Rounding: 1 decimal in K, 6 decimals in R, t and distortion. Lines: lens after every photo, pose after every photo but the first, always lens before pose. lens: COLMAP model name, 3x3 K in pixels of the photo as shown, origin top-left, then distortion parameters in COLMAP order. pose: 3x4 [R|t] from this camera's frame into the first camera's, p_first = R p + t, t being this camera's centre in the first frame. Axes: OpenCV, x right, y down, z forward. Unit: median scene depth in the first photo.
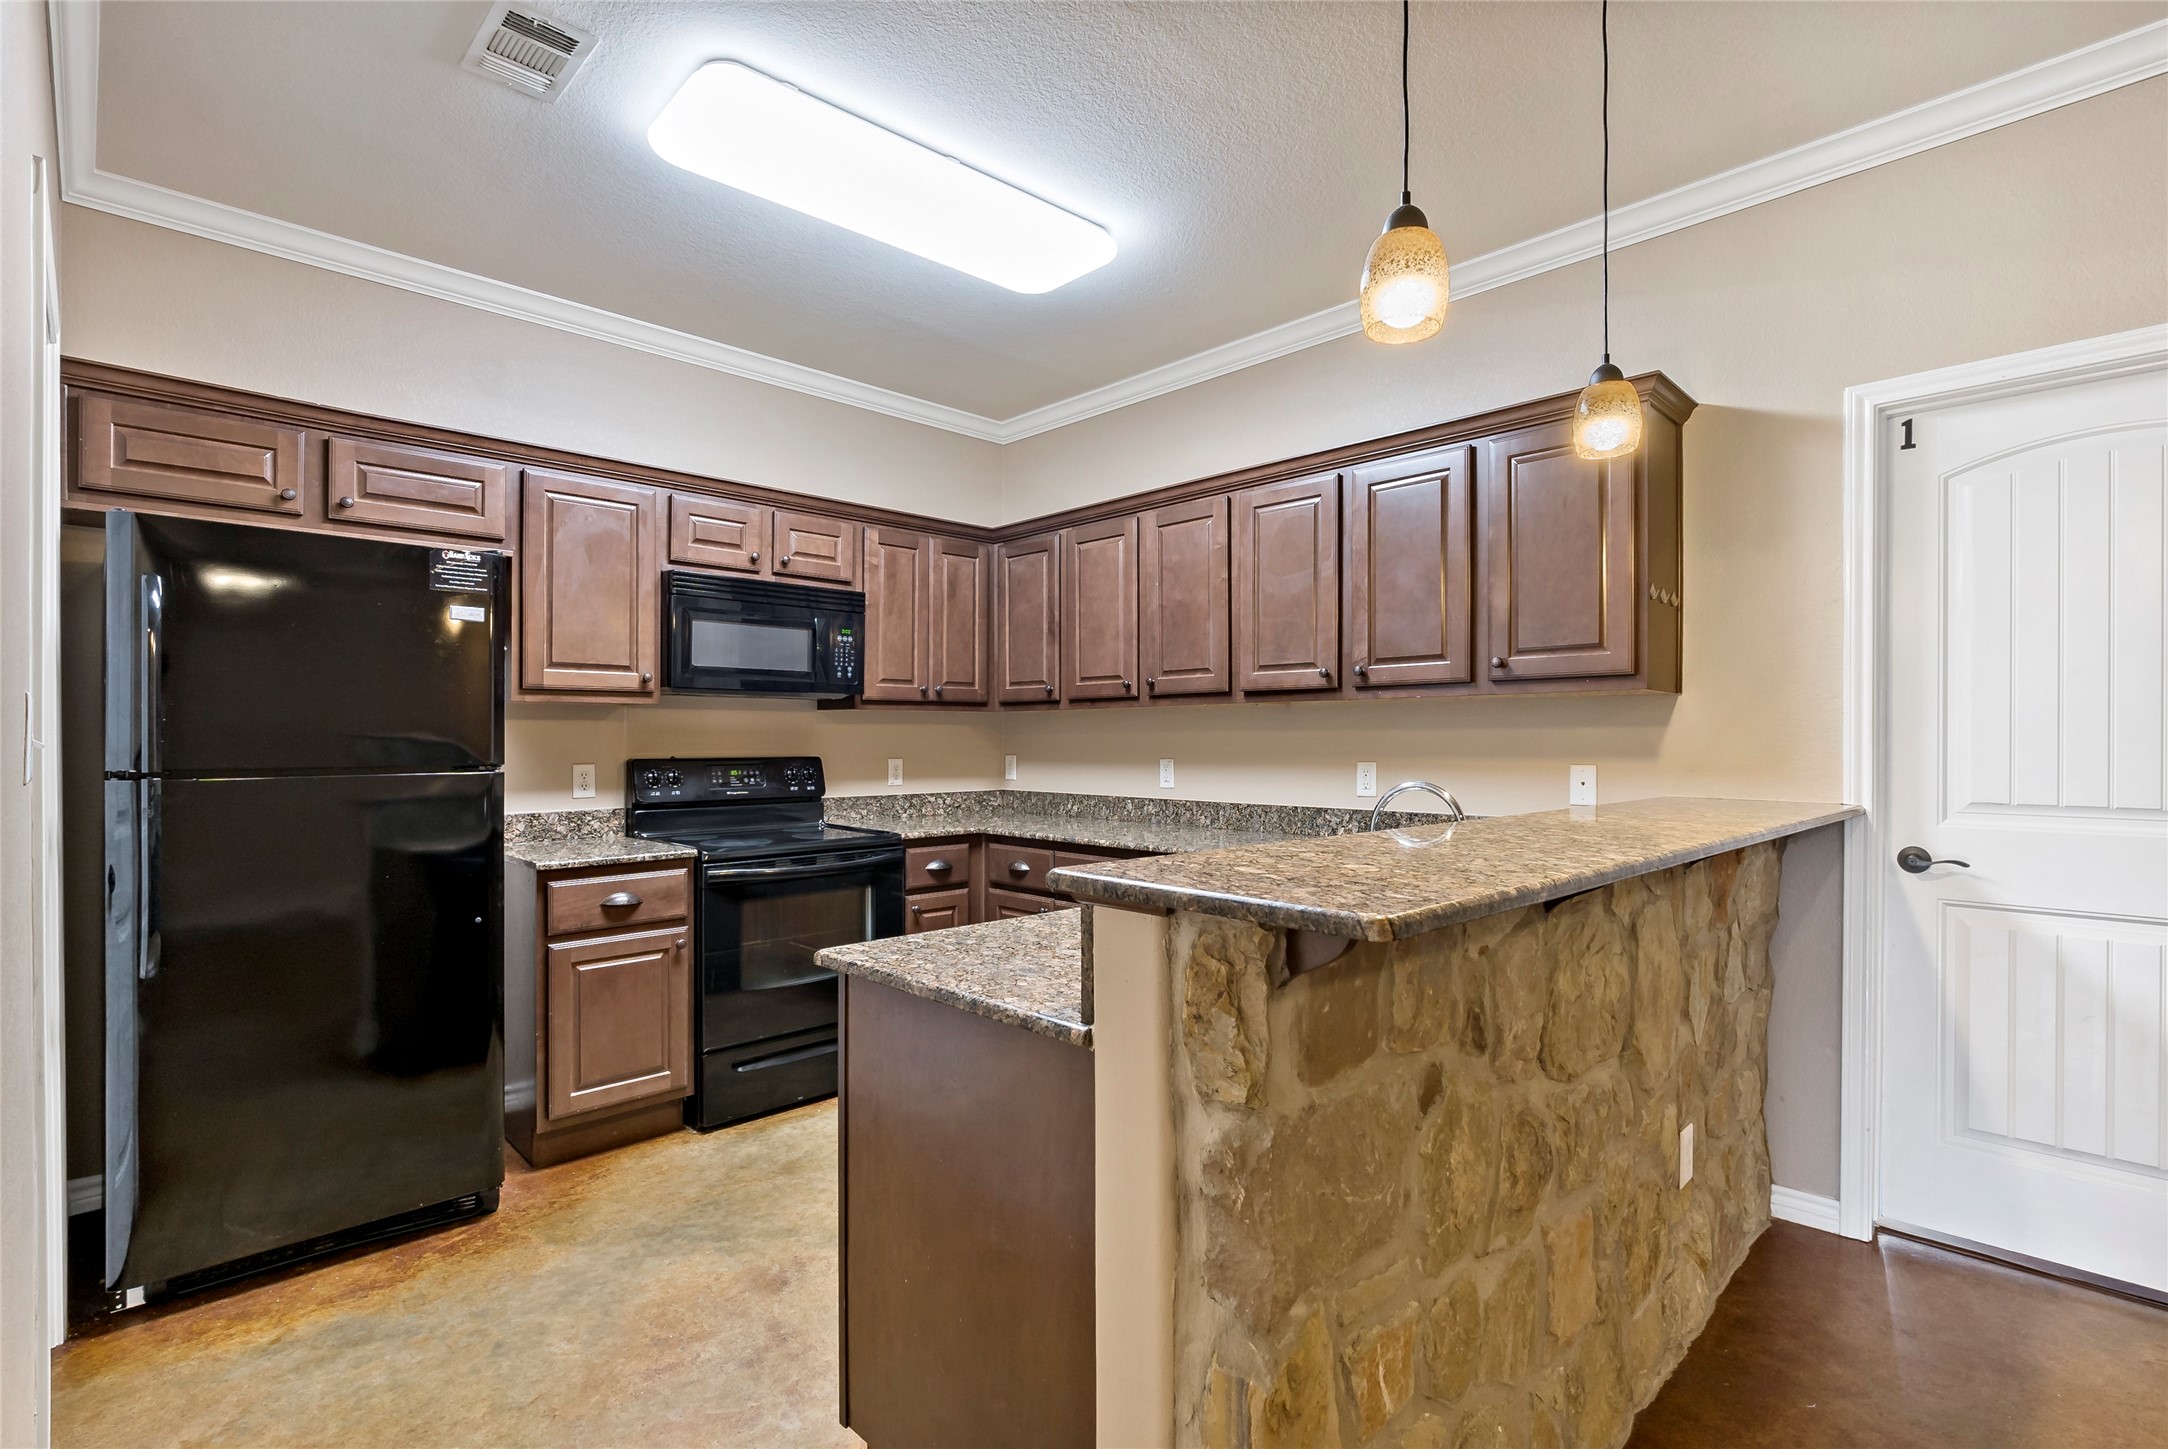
lens RADIAL K [[1007.2, 0, 1078.4], [0, 1007.2, 737.0], [0, 0, 1]] dist [-0.004127, -0.000242]
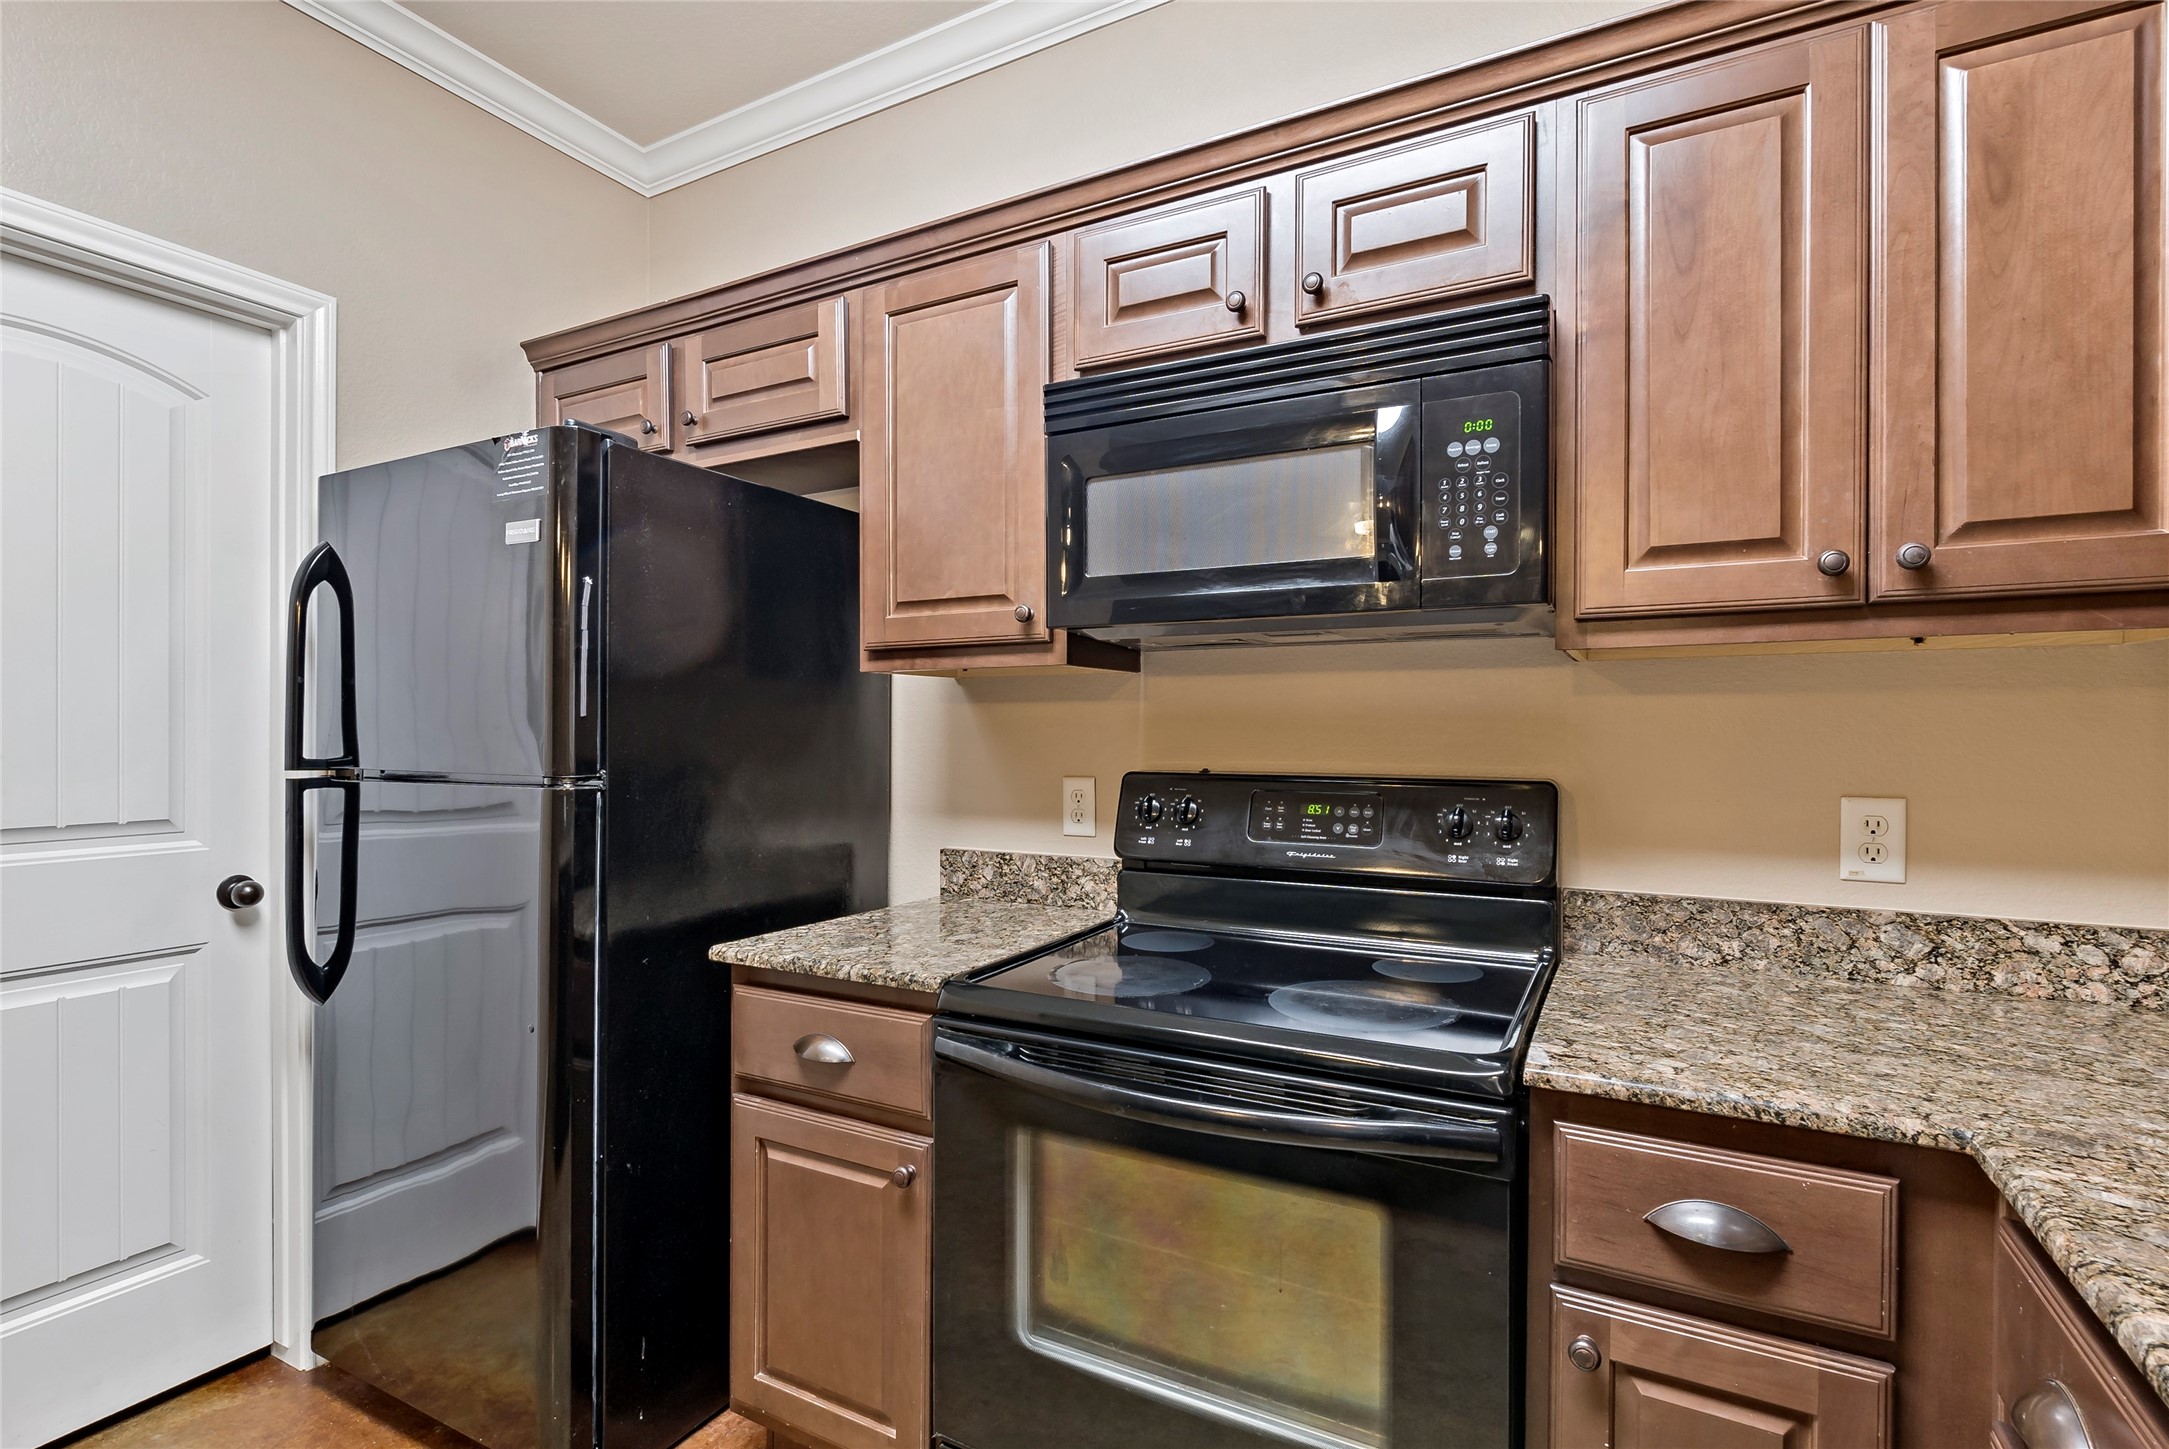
lens RADIAL K [[1018.1, 0, 1086.9], [0, 1018.1, 729.9], [0, 0, 1]] dist [-0.005862, 0.000029]
pose [[0.294959, -0.000037, -0.955510, 0.067697], [-0.001133, 0.999999, -0.000389, 0.000055], [0.955509, 0.001198, 0.294959, 0.817726]]
